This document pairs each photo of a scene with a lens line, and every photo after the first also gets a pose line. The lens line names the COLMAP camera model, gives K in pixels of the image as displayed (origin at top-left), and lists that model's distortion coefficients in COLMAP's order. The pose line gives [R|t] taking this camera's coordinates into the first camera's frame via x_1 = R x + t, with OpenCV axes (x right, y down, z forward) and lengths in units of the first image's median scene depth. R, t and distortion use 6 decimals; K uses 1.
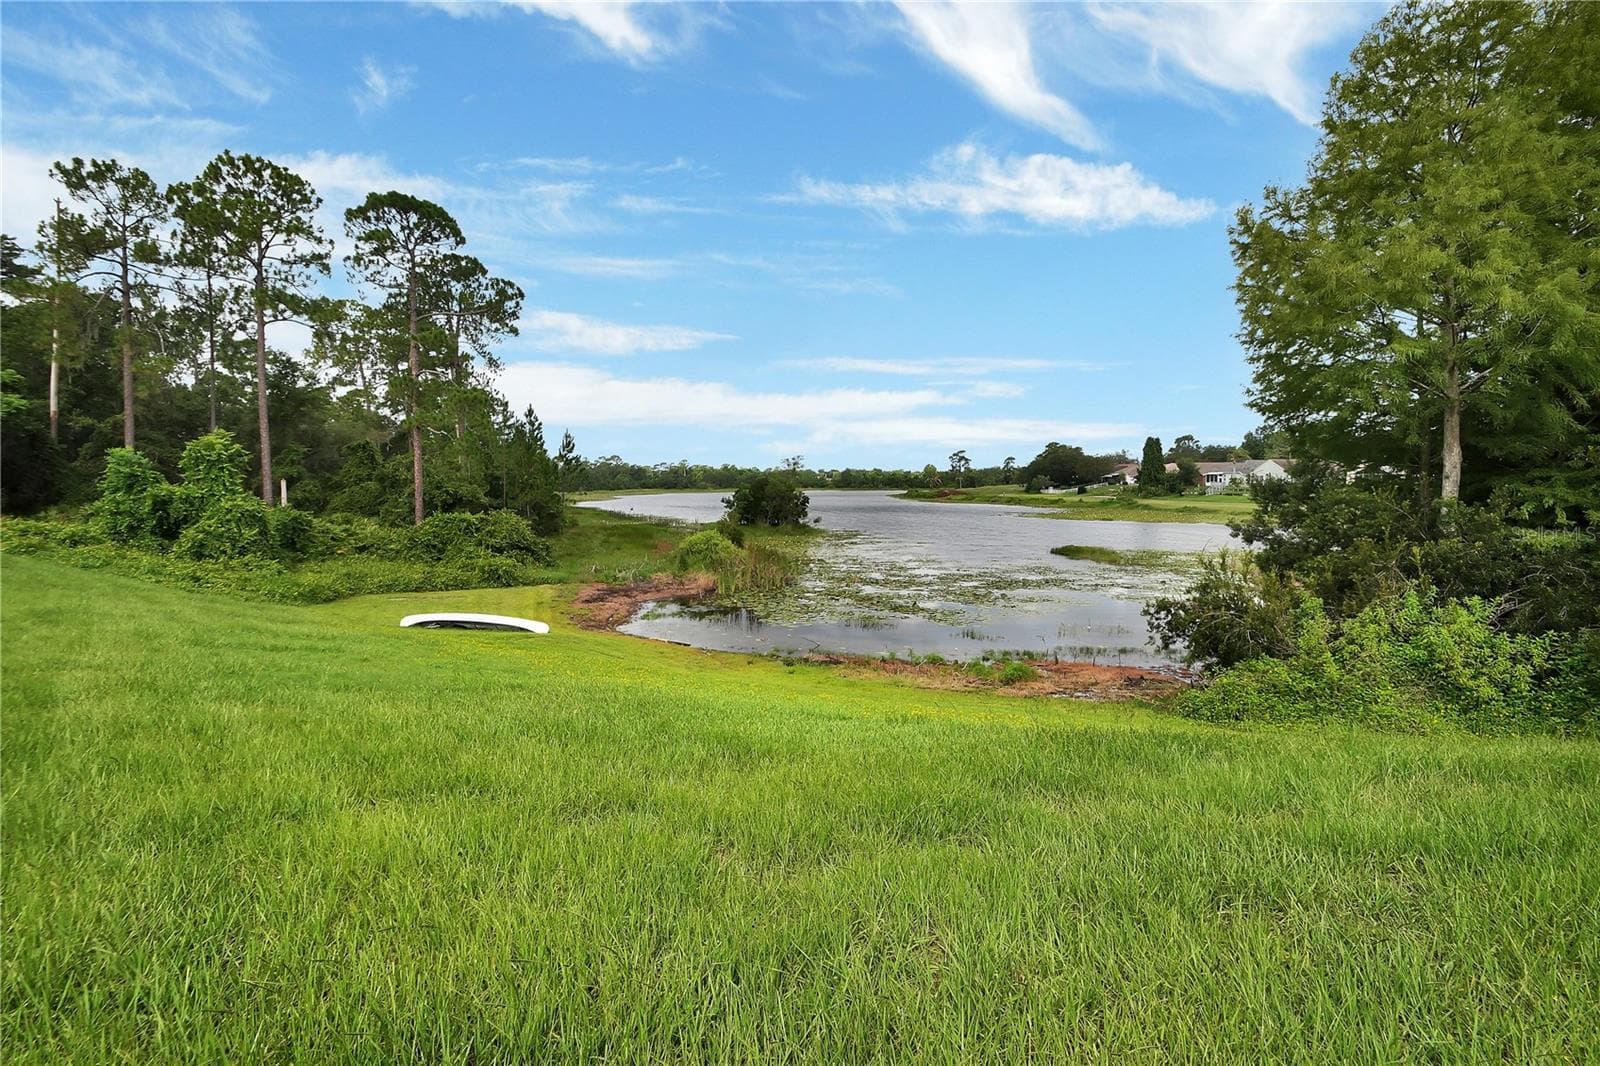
lens RADIAL K [[717.9, 0, 801.6], [0, 717.9, 528.2], [0, 0, 1]] dist [-0.017163, -0.001028]
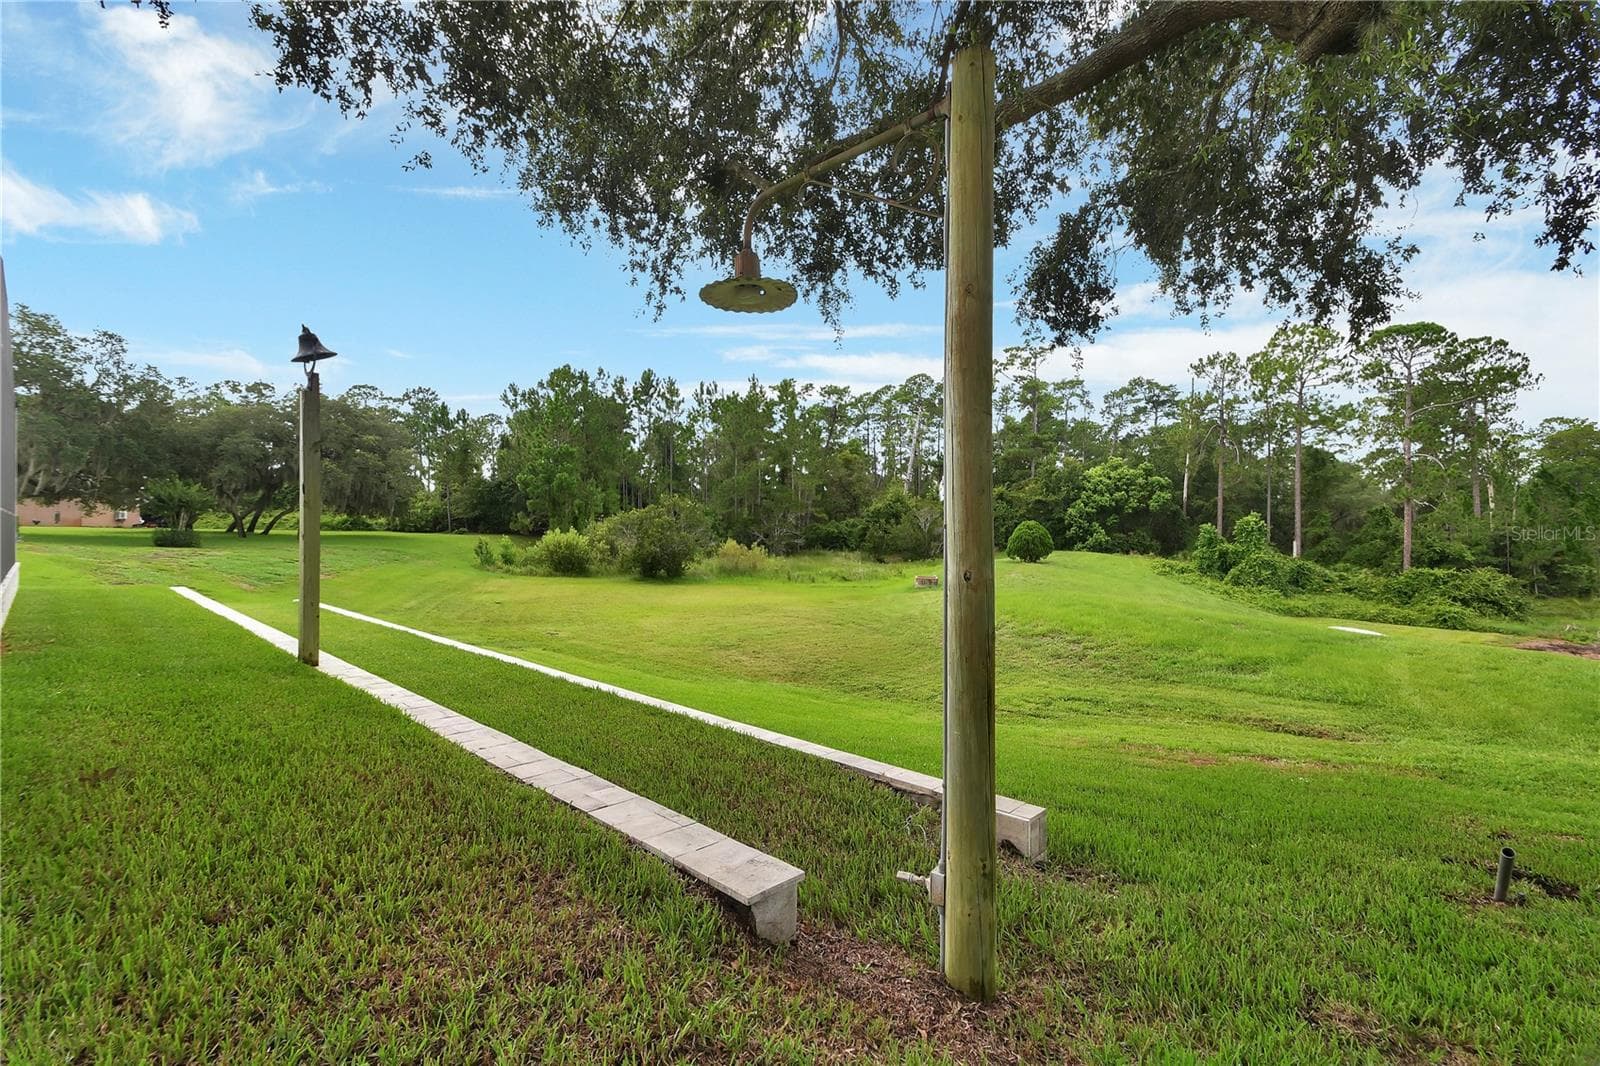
lens RADIAL K [[717.9, 0, 801.6], [0, 717.9, 528.2], [0, 0, 1]] dist [-0.017163, -0.001028]
pose [[0.244948, 0.006205, -0.969516, 0.497412], [-0.063373, 0.997943, -0.009624, -0.010927], [0.967463, 0.063799, 0.244837, -0.415001]]
